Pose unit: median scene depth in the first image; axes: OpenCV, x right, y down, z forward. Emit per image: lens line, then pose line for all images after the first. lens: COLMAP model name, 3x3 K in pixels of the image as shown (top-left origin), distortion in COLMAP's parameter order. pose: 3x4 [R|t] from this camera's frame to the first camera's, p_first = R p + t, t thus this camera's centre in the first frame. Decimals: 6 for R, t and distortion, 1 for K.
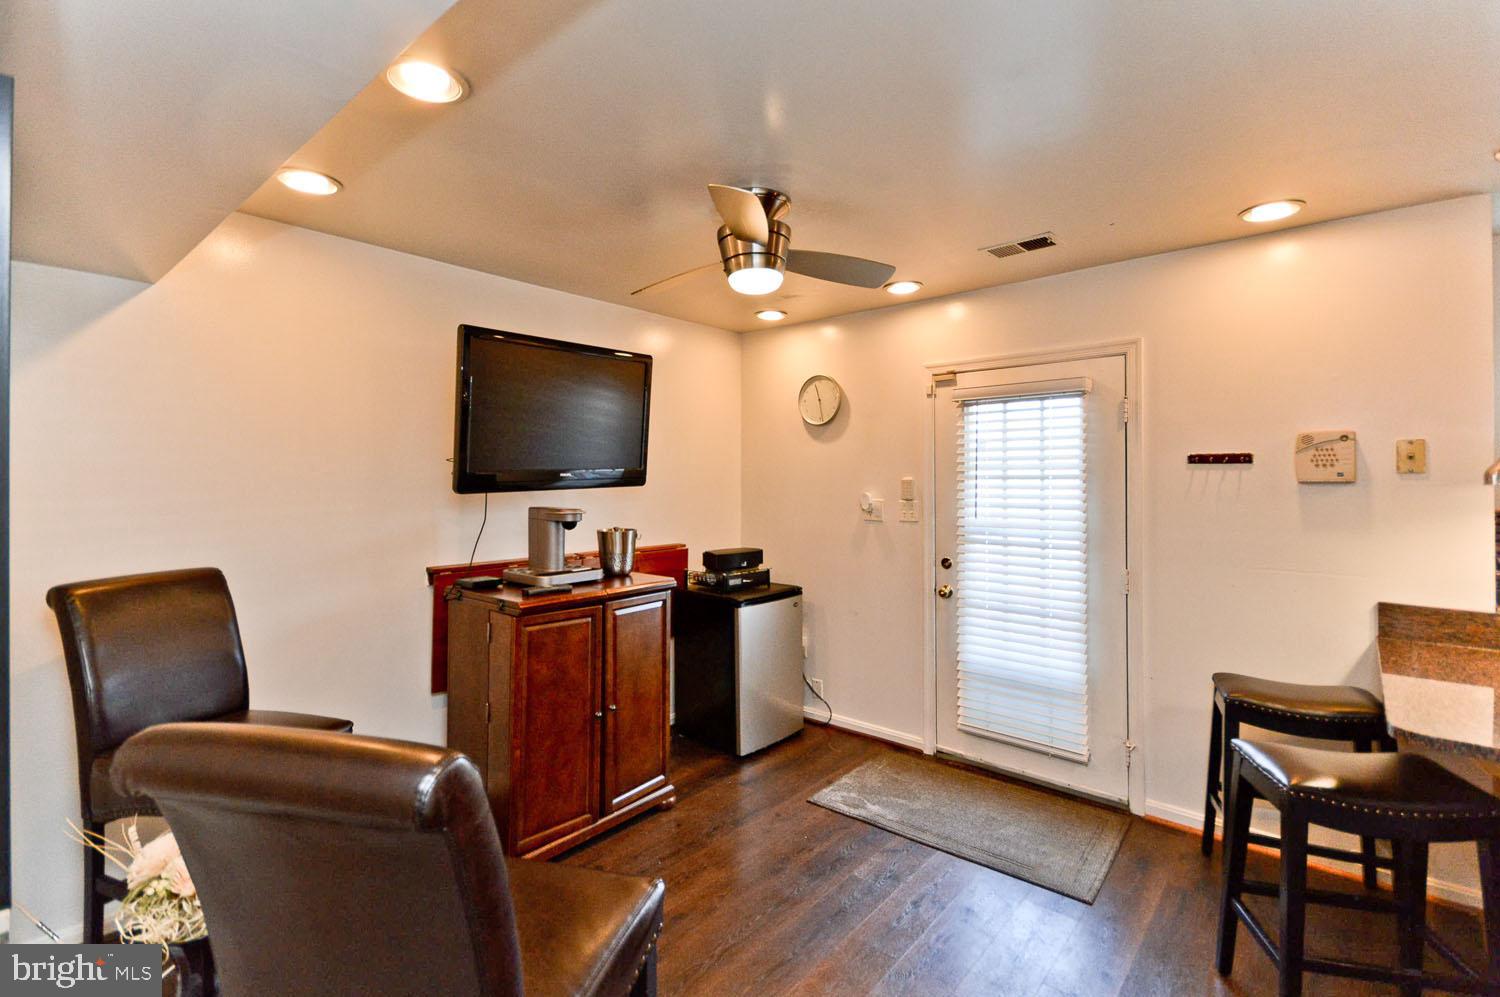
lens RADIAL K [[677.9, 0, 761.4], [0, 677.9, 484.7], [0, 0, 1]] dist [0.018417, -0.004407]
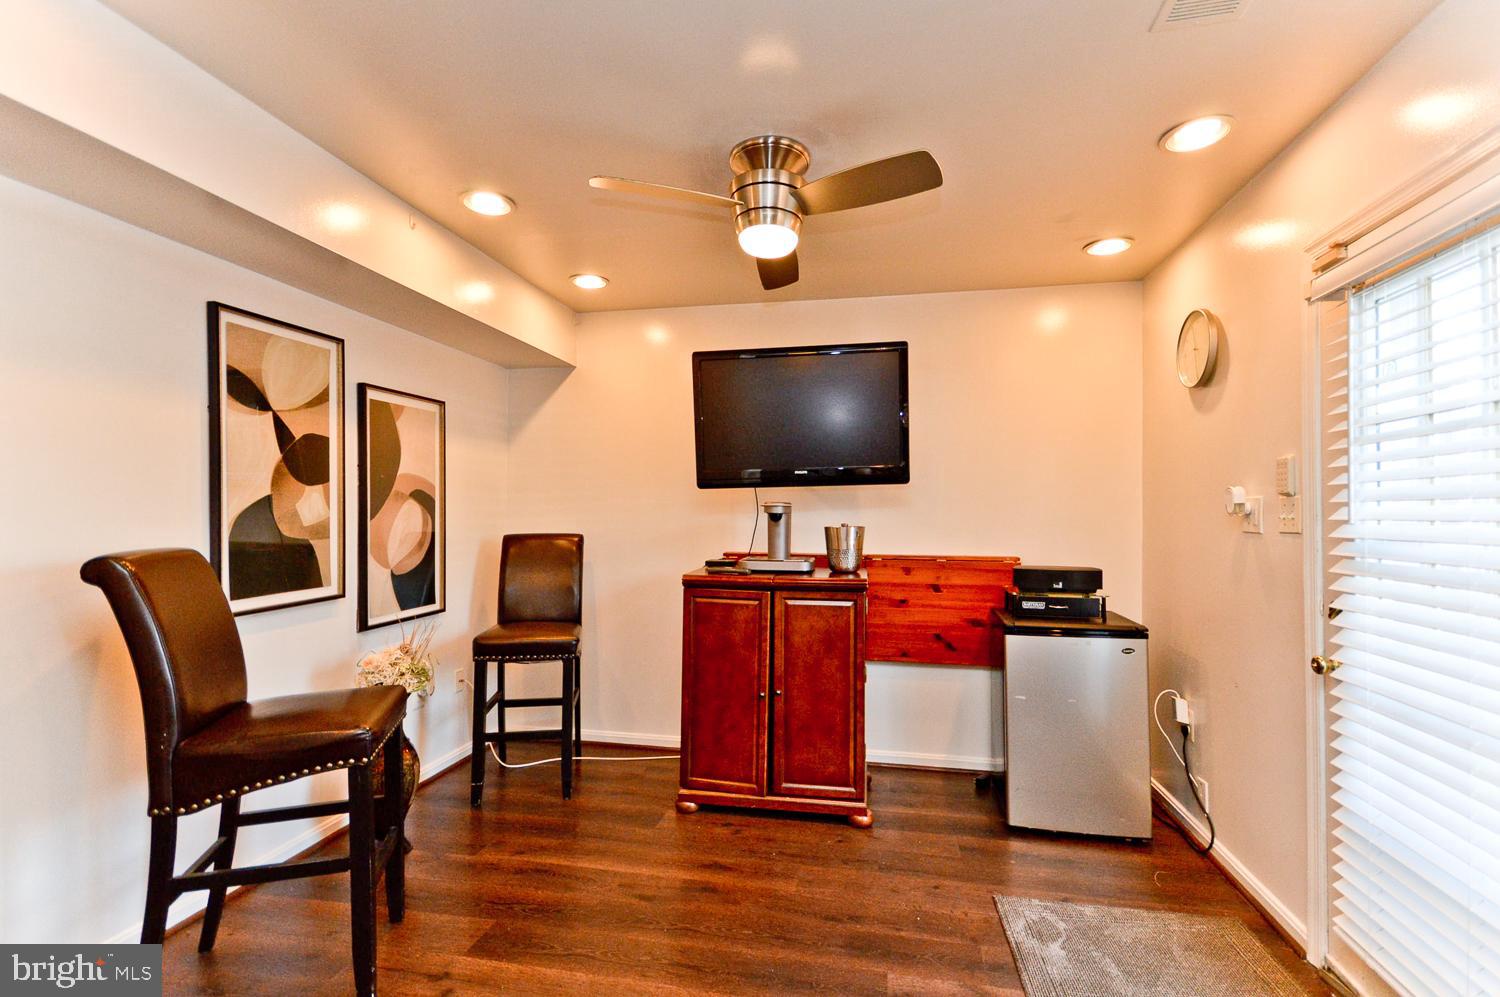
lens RADIAL K [[677.9, 0, 726.6], [0, 677.9, 504.4], [0, 0, 1]] dist [0.018417, -0.004407]
pose [[0.494299, -0.007501, -0.869259, 0.591897], [-0.010933, 0.999830, -0.014845, 0.054108], [0.869223, 0.016841, 0.494133, 0.385939]]
